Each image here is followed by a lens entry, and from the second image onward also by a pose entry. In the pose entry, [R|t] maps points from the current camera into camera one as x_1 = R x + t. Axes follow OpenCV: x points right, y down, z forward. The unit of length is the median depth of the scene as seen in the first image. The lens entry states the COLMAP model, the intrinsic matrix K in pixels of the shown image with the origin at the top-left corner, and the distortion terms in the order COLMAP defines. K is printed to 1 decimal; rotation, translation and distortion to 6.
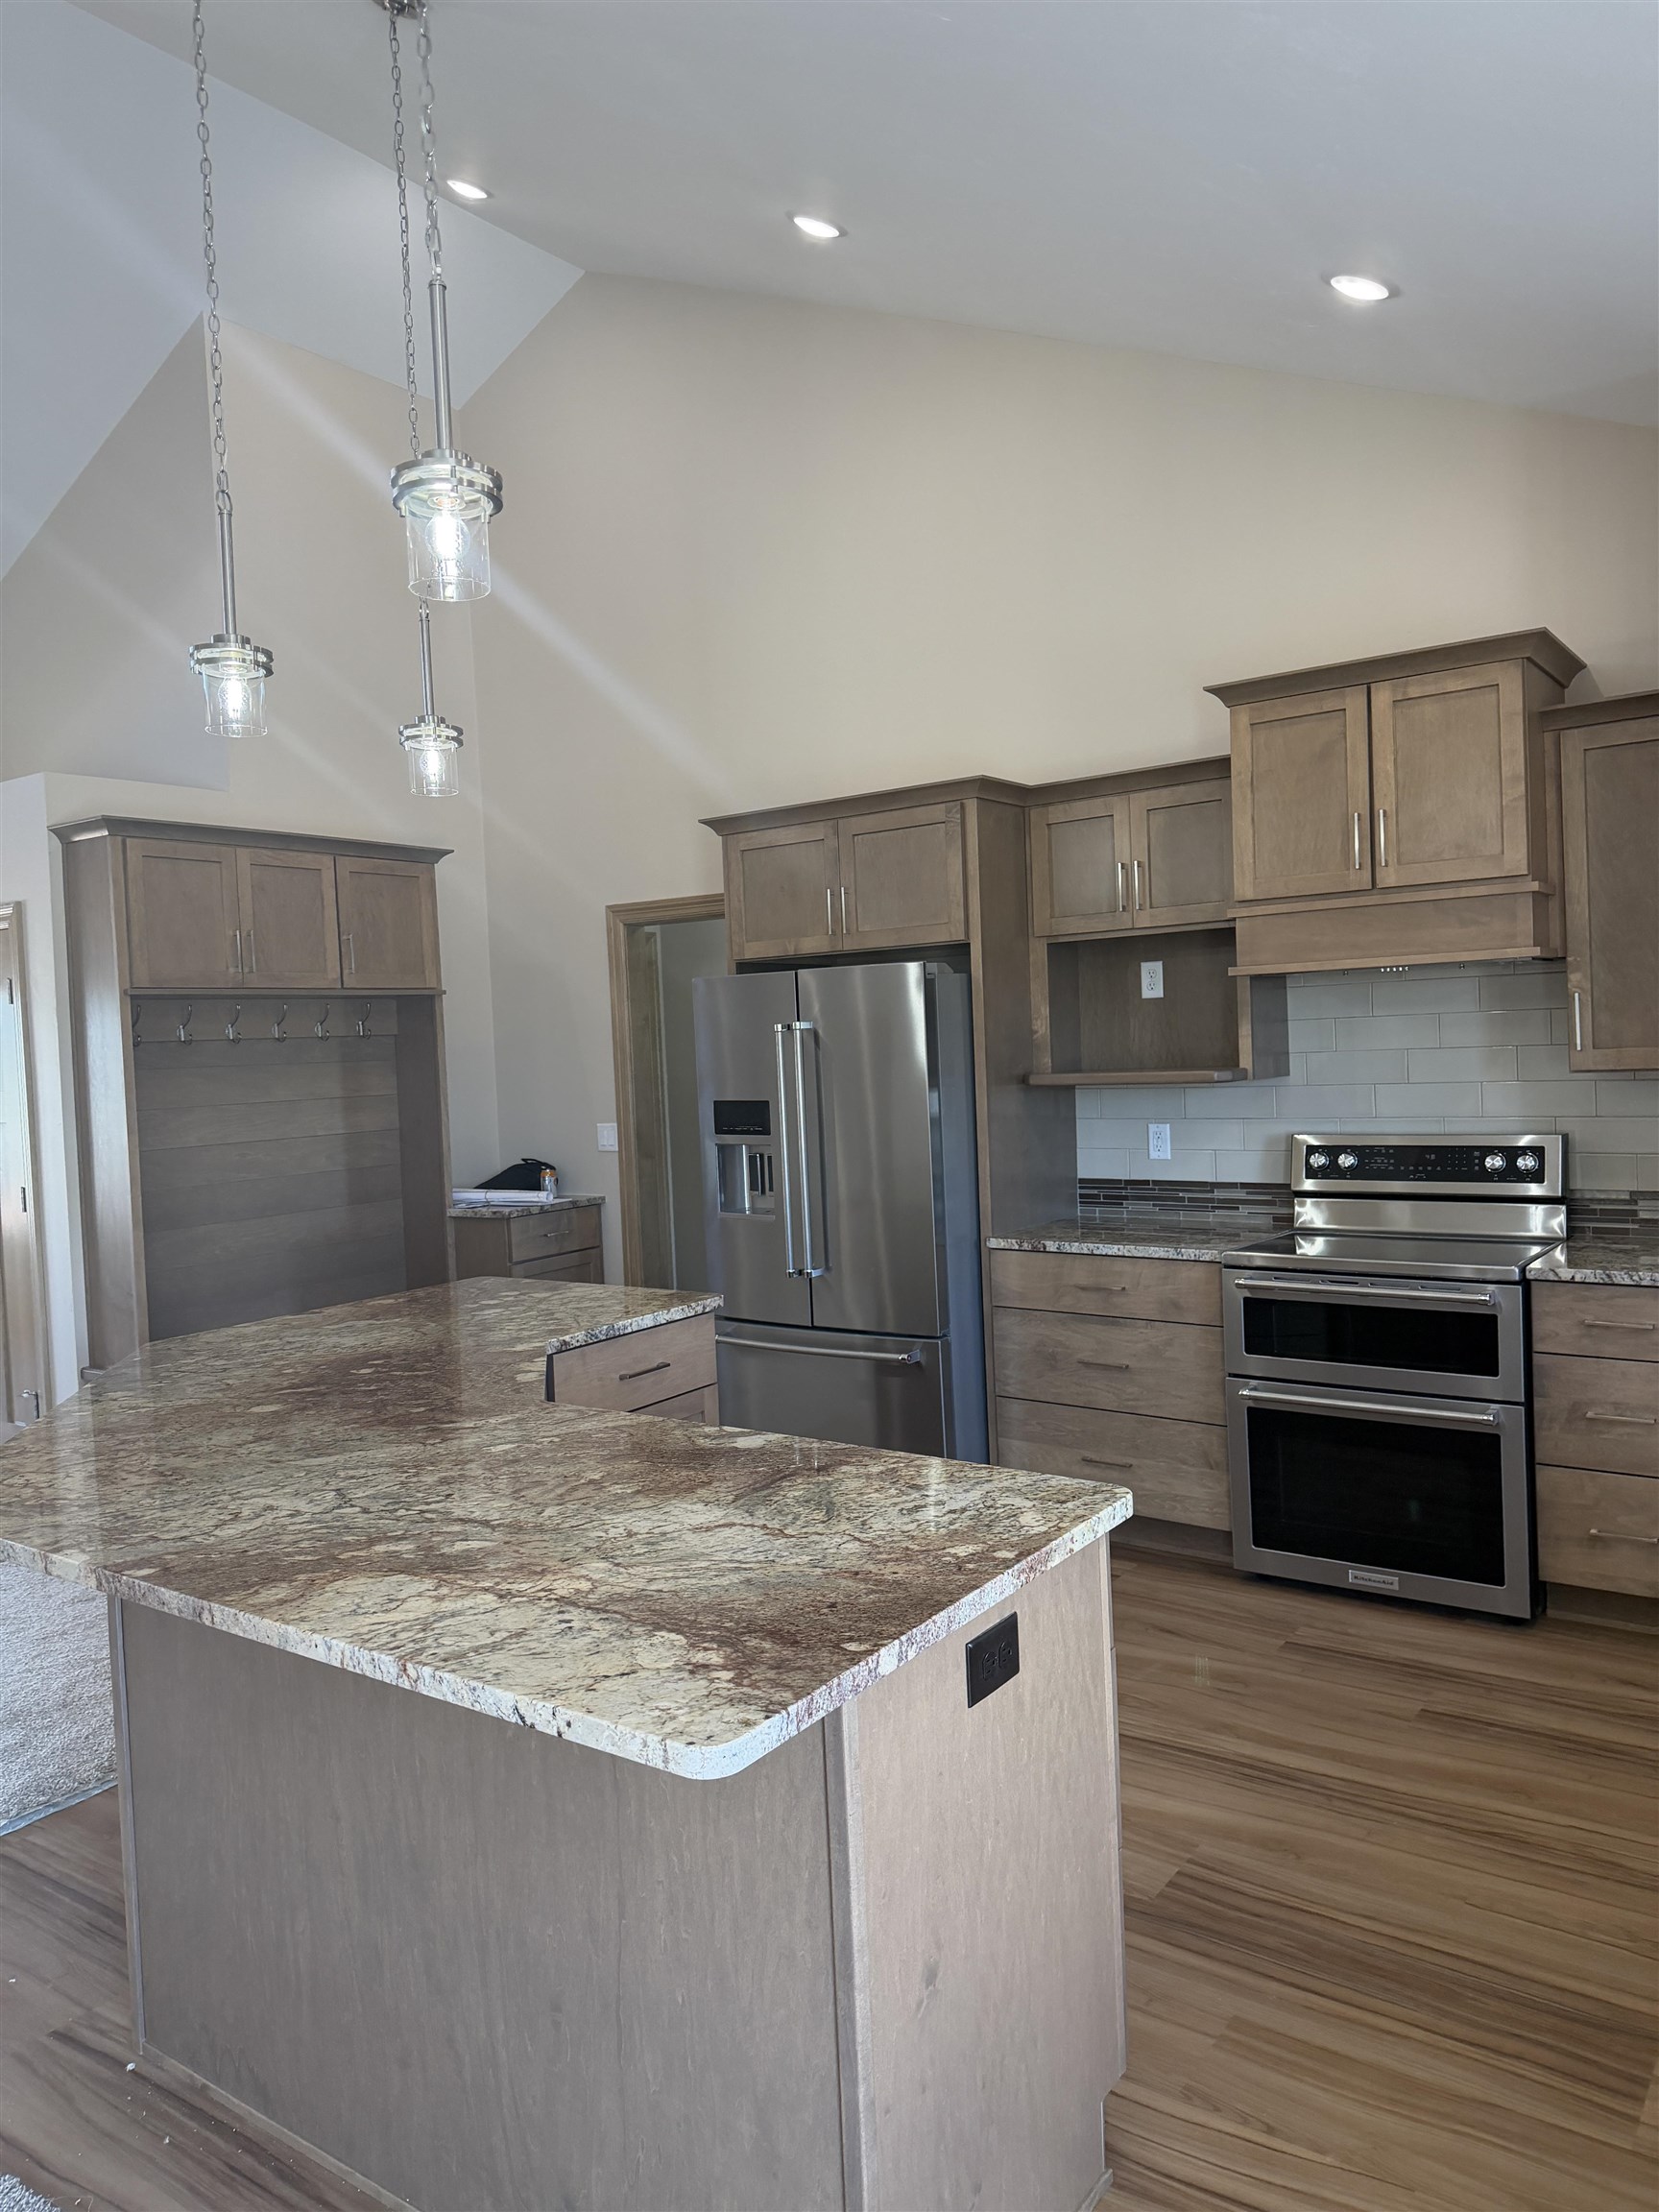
lens RADIAL K [[1525.2, 0, 784.6], [0, 1525.2, 1085.1], [0, 0, 1]] dist [0.205571, -0.272769]
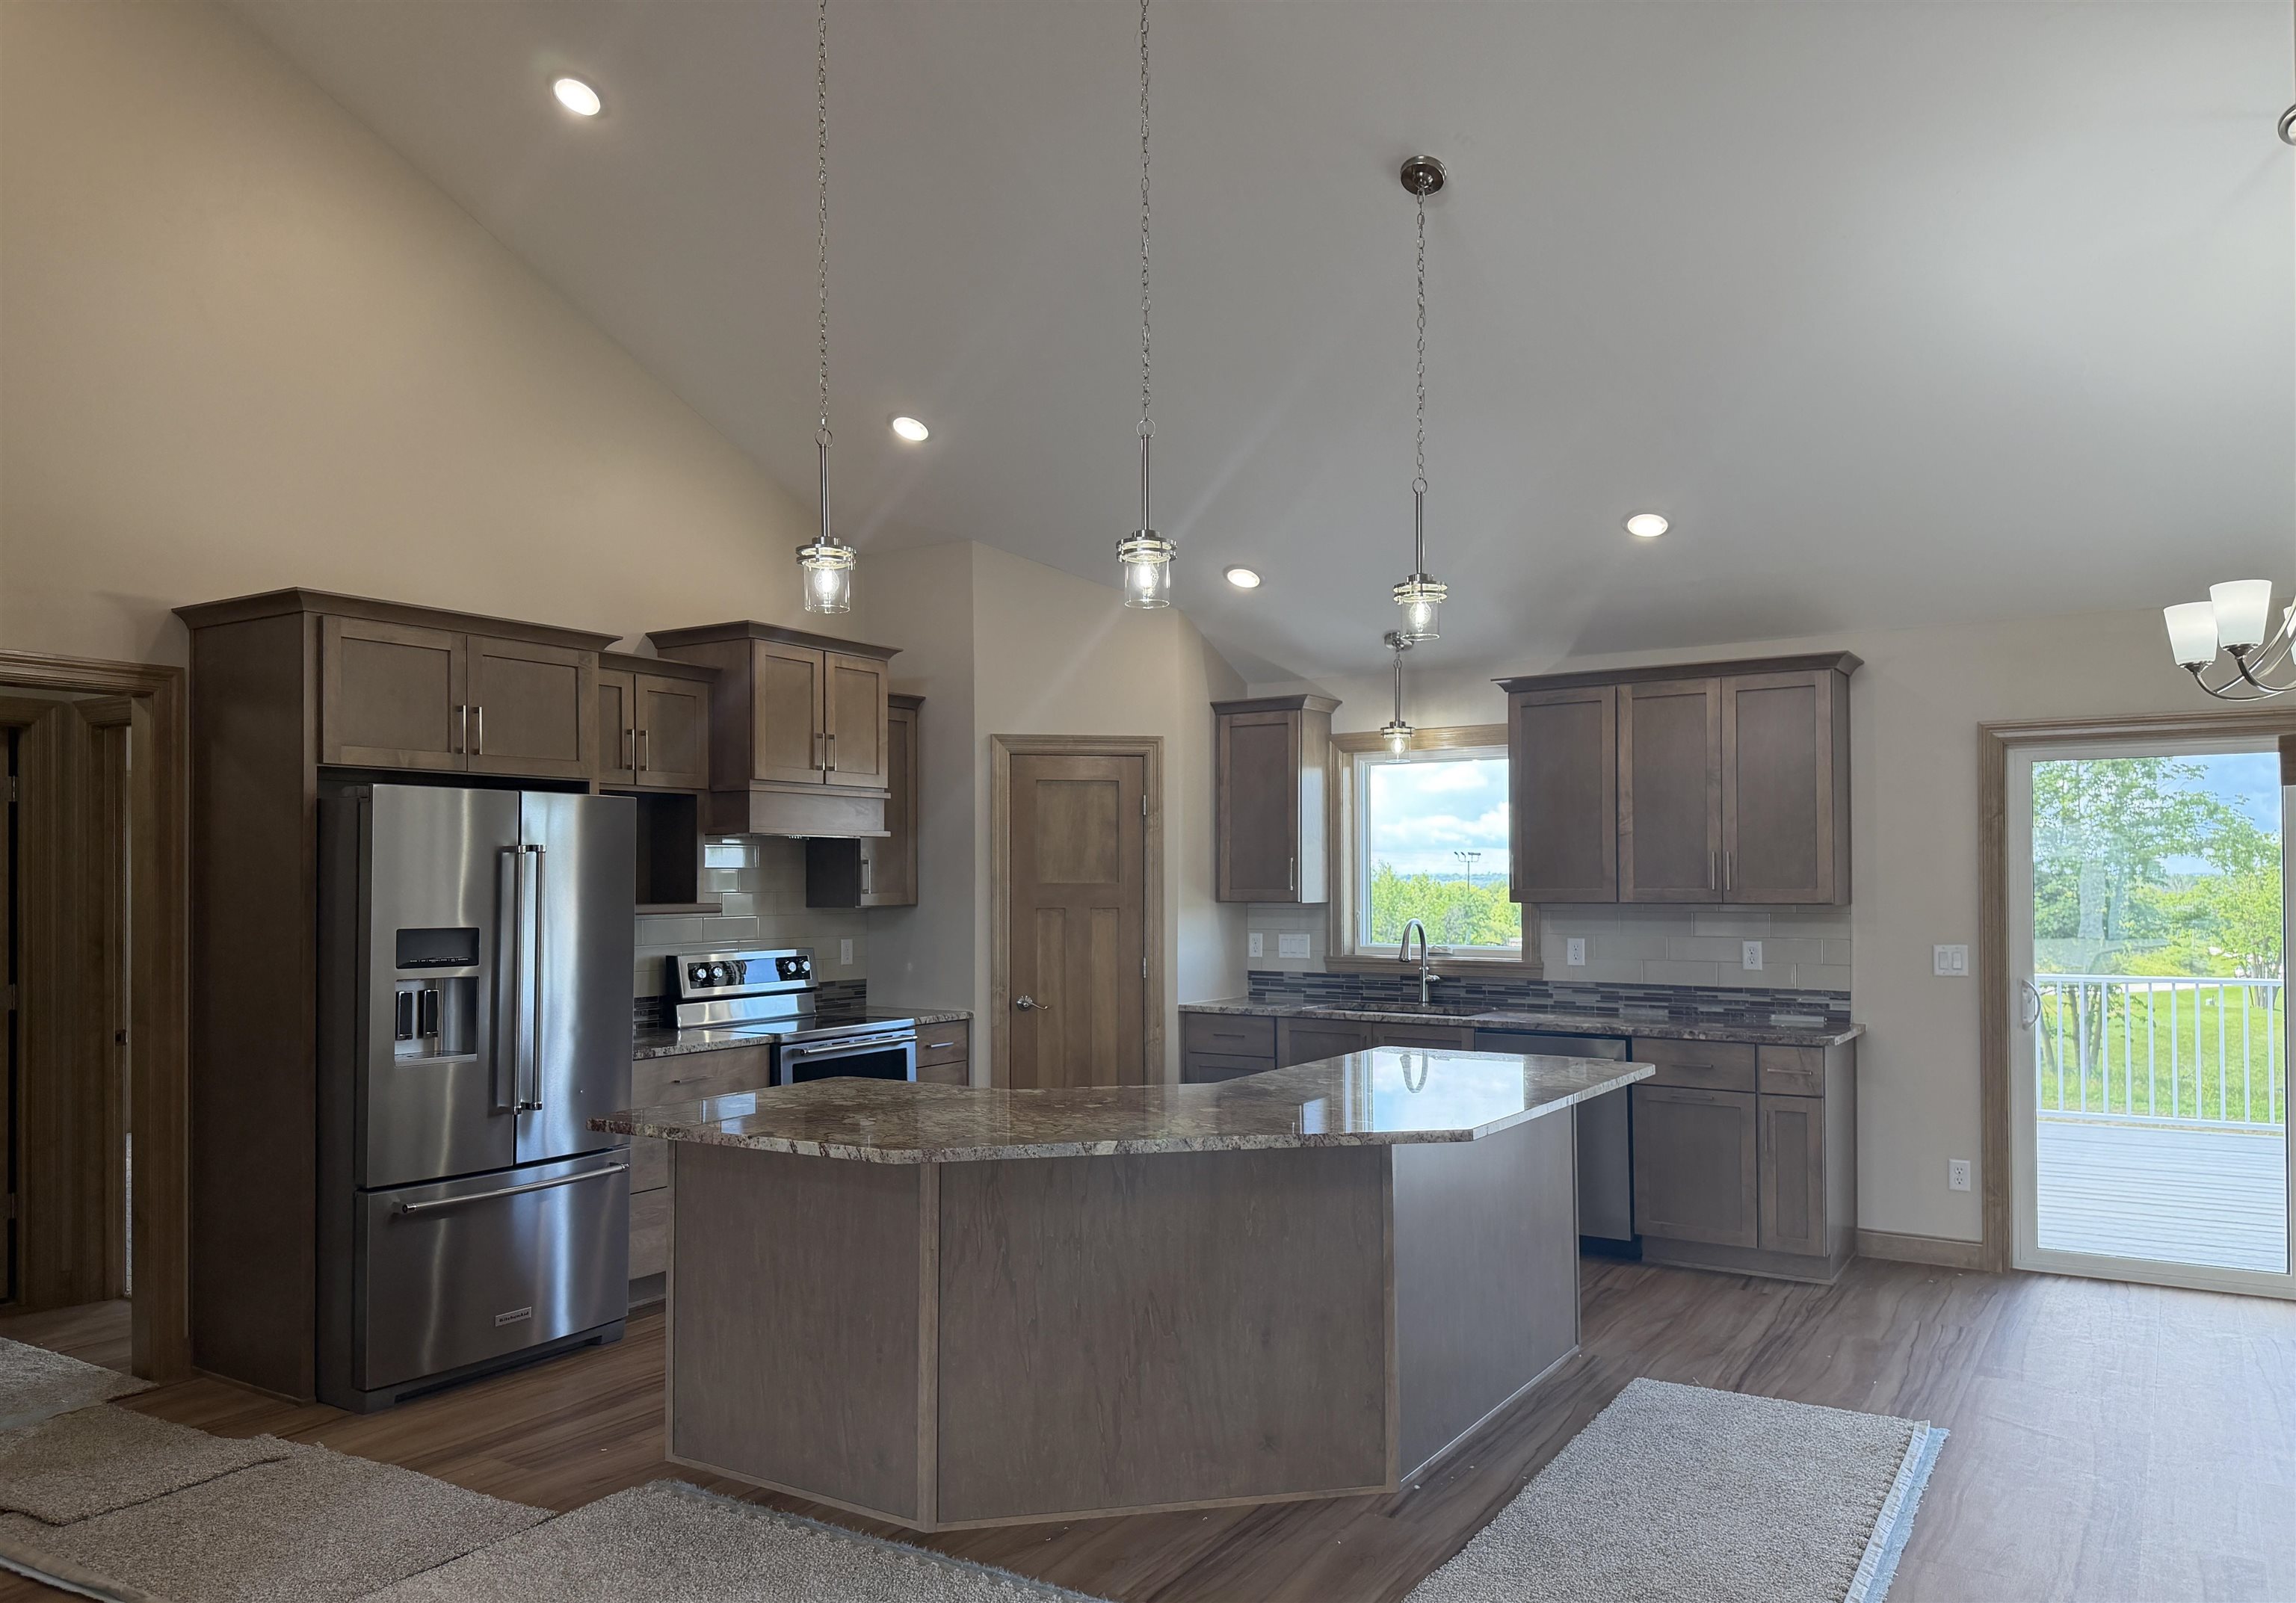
lens RADIAL K [[1602.9, 0, 1148.3], [0, 1602.9, 834.7], [0, 0, 1]] dist [0.047628, 0.000142]
pose [[-0.066960, 0.068643, 0.995392, -1.084897], [0.032160, 0.997261, -0.066608, 0.034490], [-0.997237, 0.027551, -0.068984, 0.718003]]
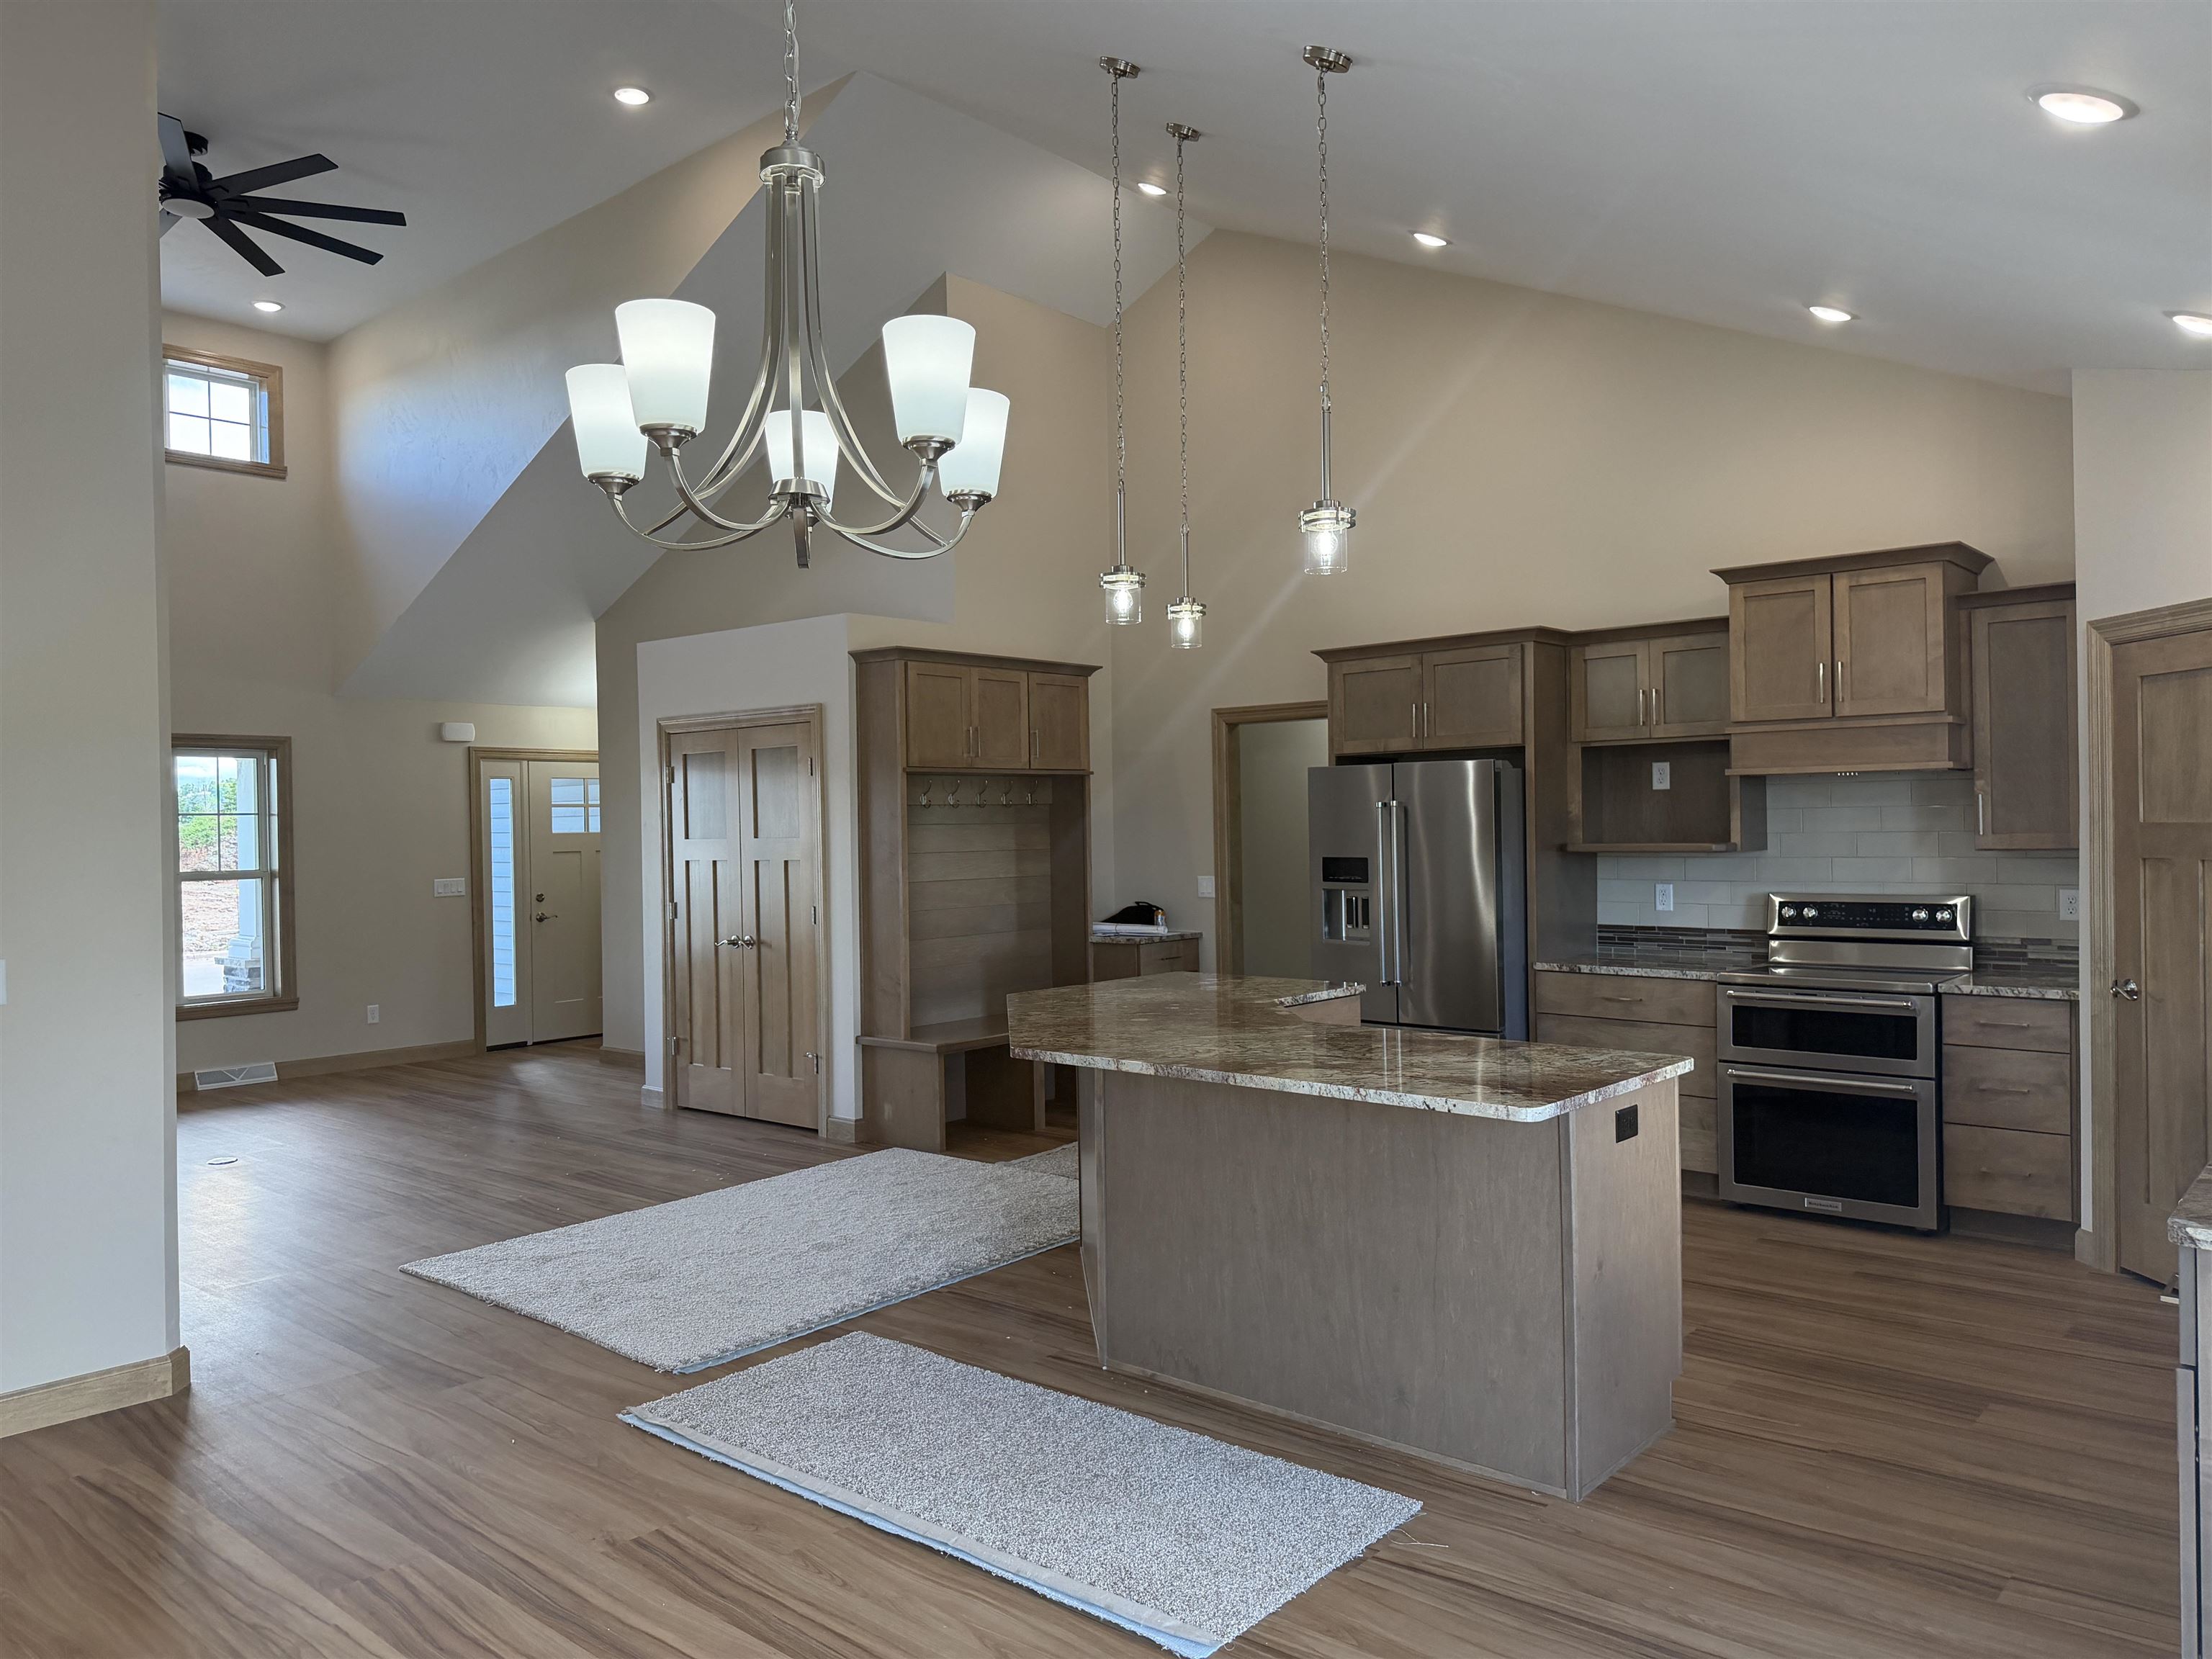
lens RADIAL K [[1525.2, 0, 1106.0], [0, 1525.2, 829.5], [0, 0, 1]] dist [0.205571, -0.272769]
pose [[0.997248, 0.026136, -0.069376, -0.161149], [-0.027657, 0.999396, -0.021049, 0.021780], [0.068784, 0.022910, 0.997369, -0.417528]]
